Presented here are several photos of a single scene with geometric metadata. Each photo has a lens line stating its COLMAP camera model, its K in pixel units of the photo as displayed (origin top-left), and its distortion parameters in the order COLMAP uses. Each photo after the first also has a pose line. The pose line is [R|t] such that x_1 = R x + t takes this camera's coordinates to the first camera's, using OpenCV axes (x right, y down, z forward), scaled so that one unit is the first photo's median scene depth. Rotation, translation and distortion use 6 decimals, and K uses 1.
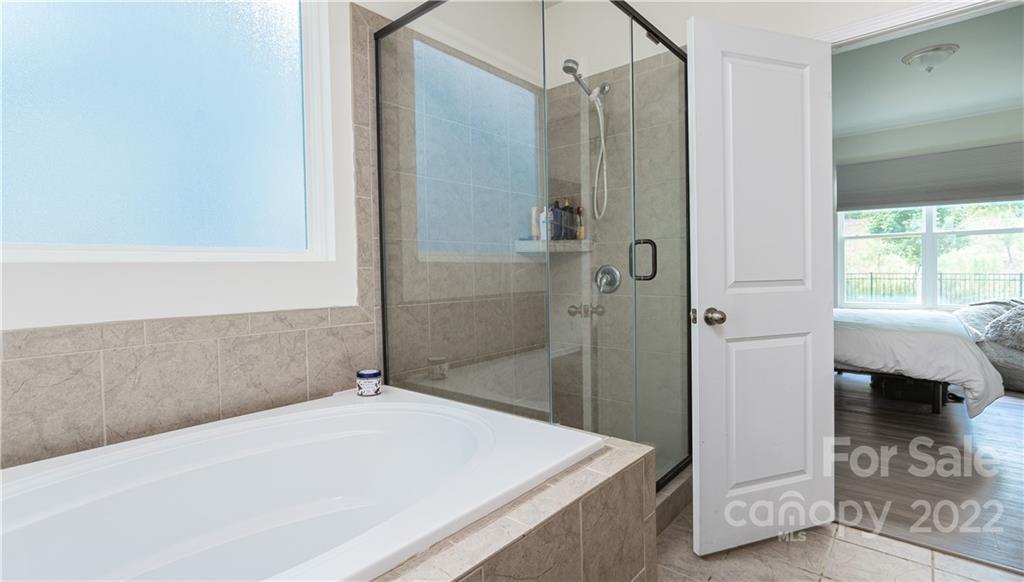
lens RADIAL K [[475.8, 0, 512.1], [0, 475.8, 291.9], [0, 0, 1]] dist [-0.000017, 0.000557]
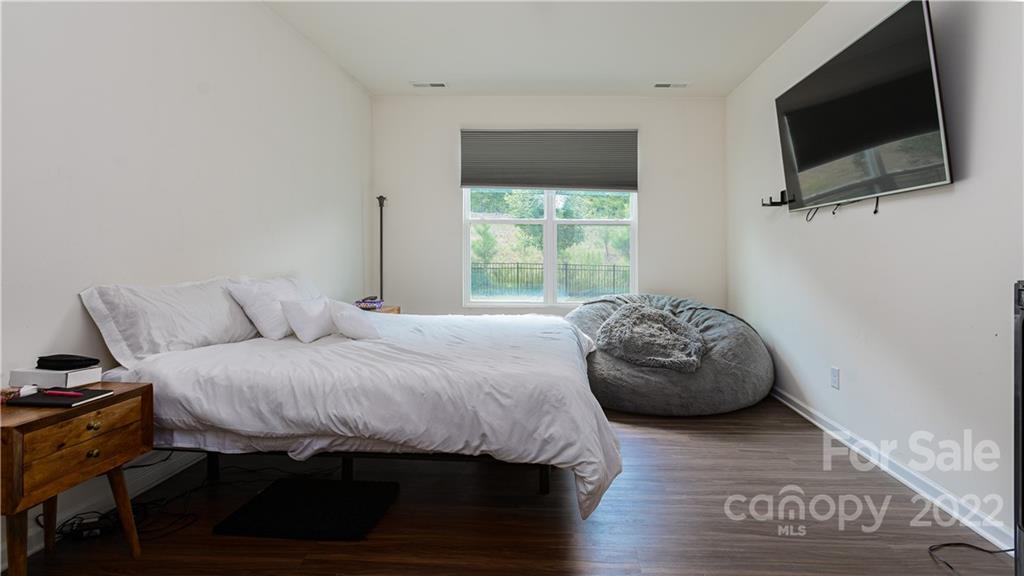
lens RADIAL K [[477.0, 0, 512.1], [0, 477.0, 281.8], [0, 0, 1]] dist [0.000941, 0.000018]
pose [[0.816787, -0.007926, 0.576885, 0.377002], [0.002882, 0.999949, 0.009658, -0.024104], [-0.576932, -0.006226, 0.816768, 0.388836]]
